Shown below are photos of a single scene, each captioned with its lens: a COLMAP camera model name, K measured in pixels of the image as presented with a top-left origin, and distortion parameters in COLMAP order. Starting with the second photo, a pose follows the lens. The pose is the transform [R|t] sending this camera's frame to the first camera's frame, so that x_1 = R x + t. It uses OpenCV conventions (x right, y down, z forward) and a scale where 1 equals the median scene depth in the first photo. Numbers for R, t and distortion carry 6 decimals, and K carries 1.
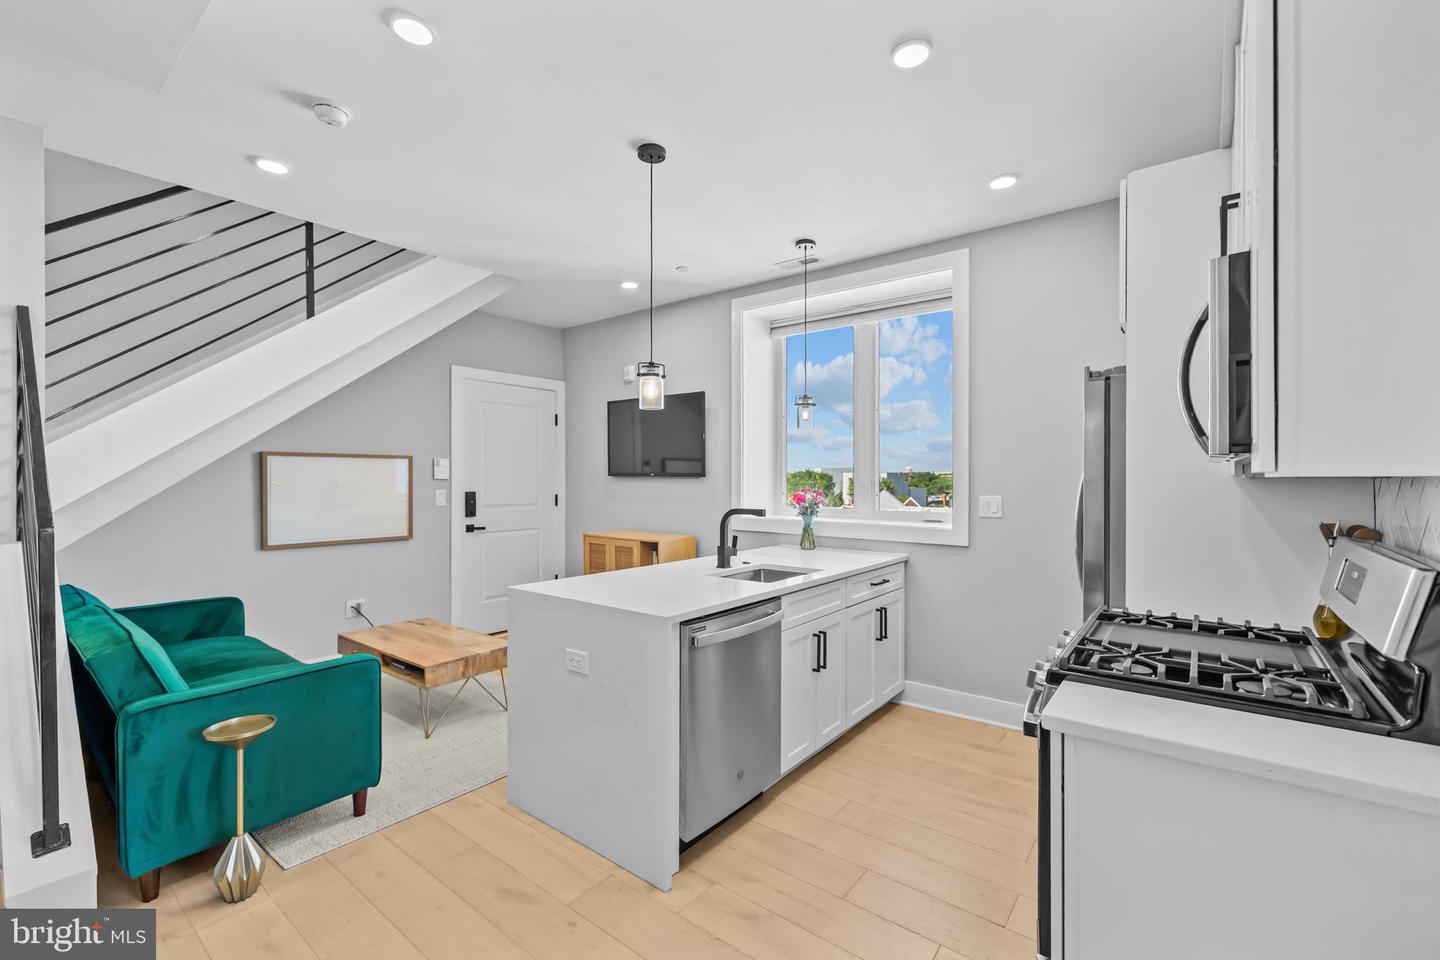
lens RADIAL K [[612.1, 0, 720.0], [0, 612.1, 480.0], [0, 0, 1]] dist [-0.000871, -0.000207]
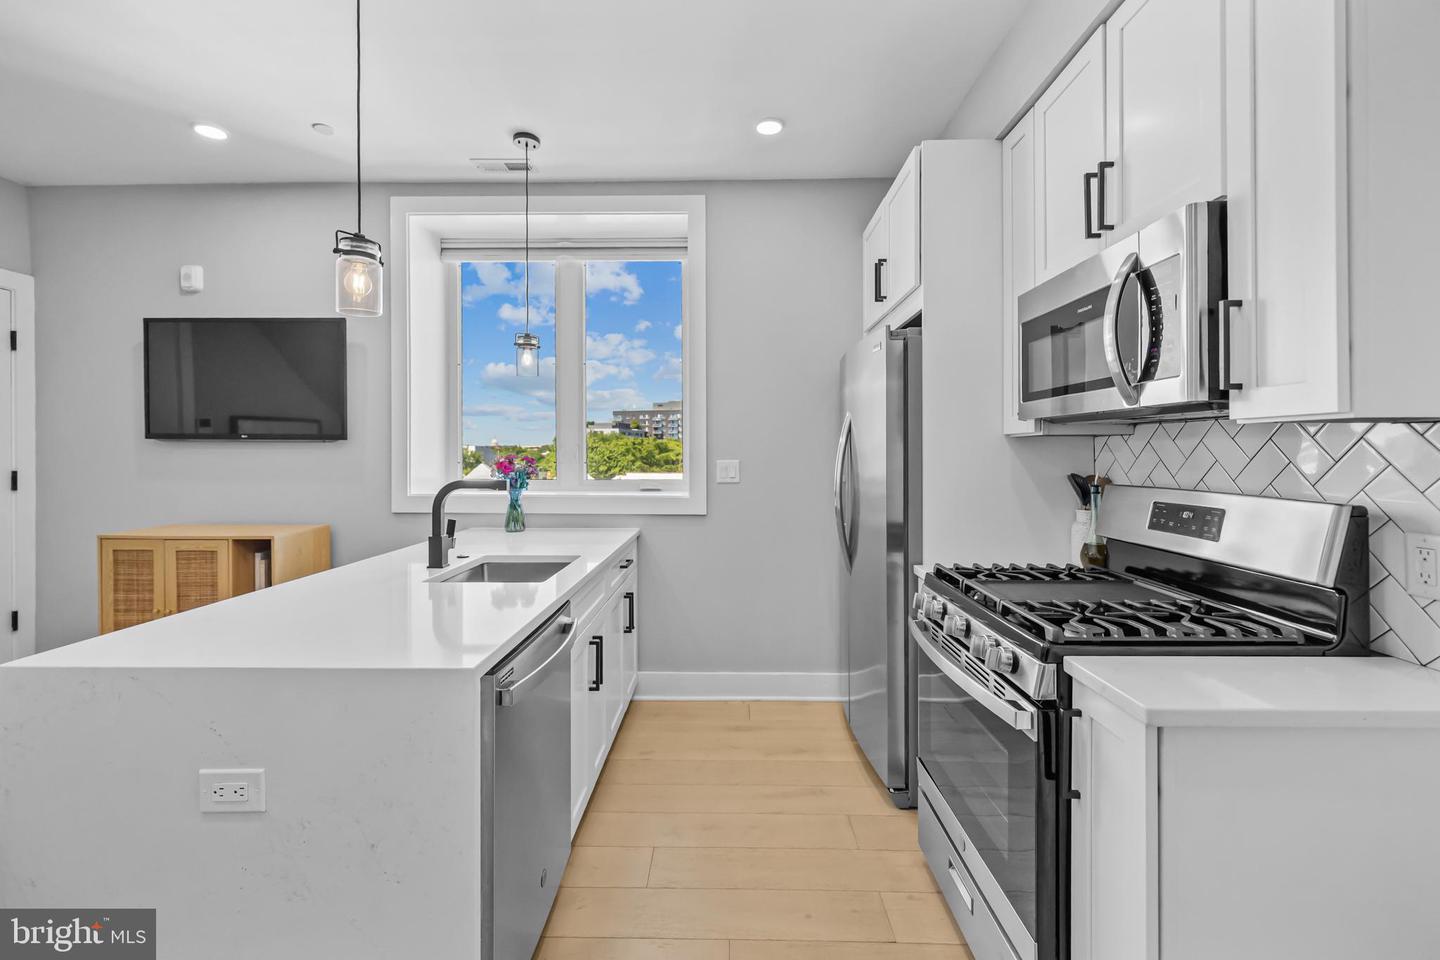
lens RADIAL K [[618.2, 0, 723.5], [0, 618.2, 453.4], [0, 0, 1]] dist [-0.000912, 0.000457]
pose [[0.799312, -0.002465, 0.600911, -0.127657], [0.002299, 0.999997, 0.001045, 0.012791], [-0.600912, 0.000546, 0.799315, 0.210906]]
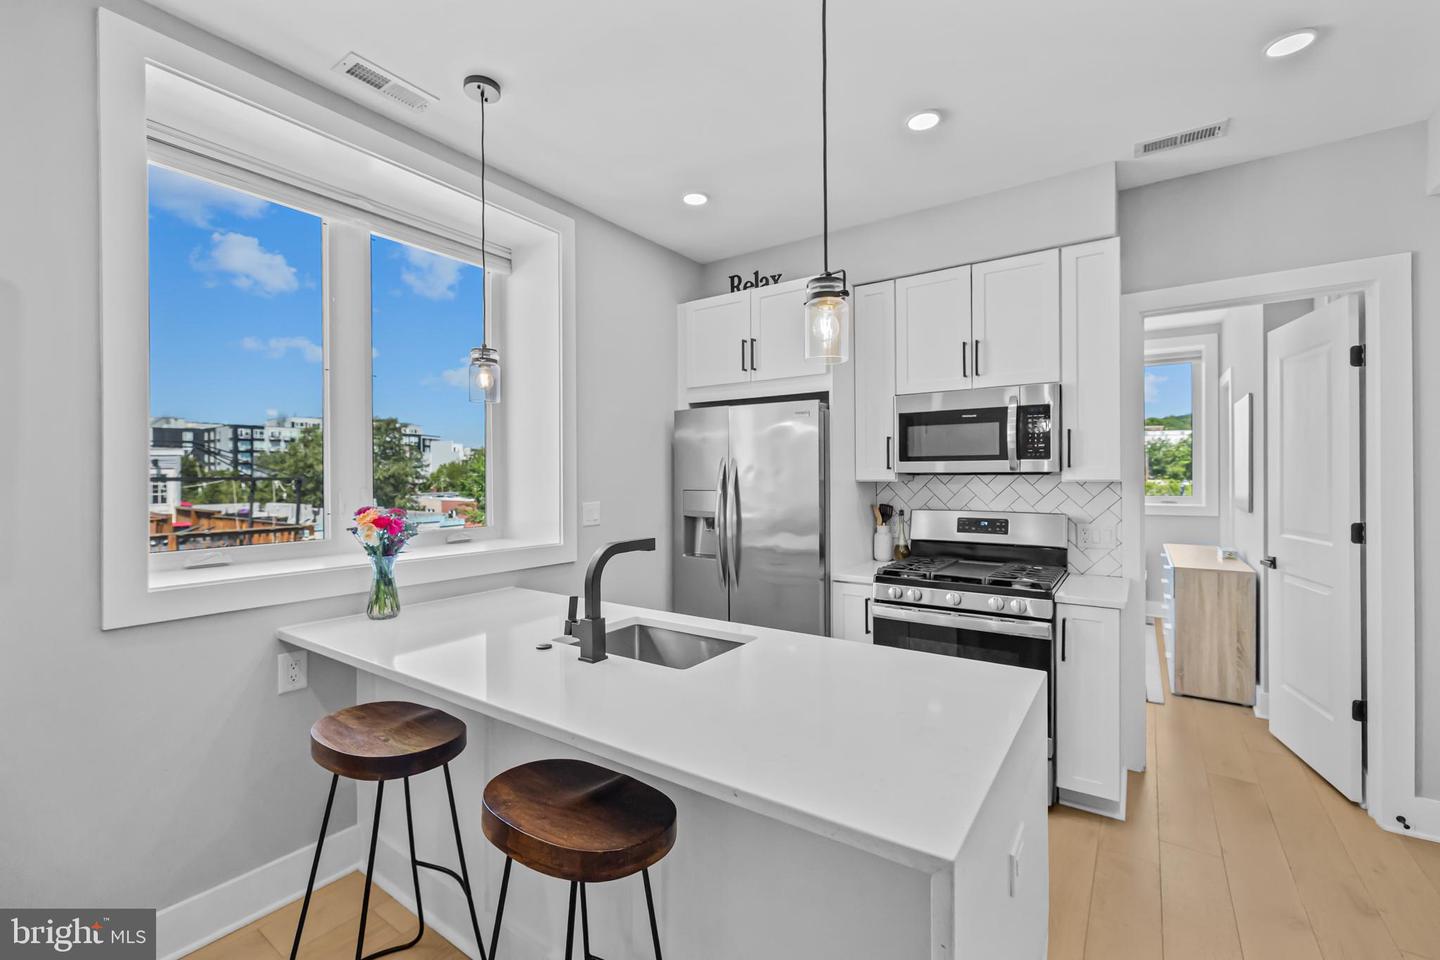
lens RADIAL K [[612.1, 0, 720.0], [0, 612.1, 480.0], [0, 0, 1]] dist [-0.000871, -0.000207]
pose [[-0.054978, -0.006098, 0.998469, -0.443274], [0.005638, 0.999964, 0.006418, -0.011284], [-0.998472, 0.005982, -0.054942, 0.776588]]
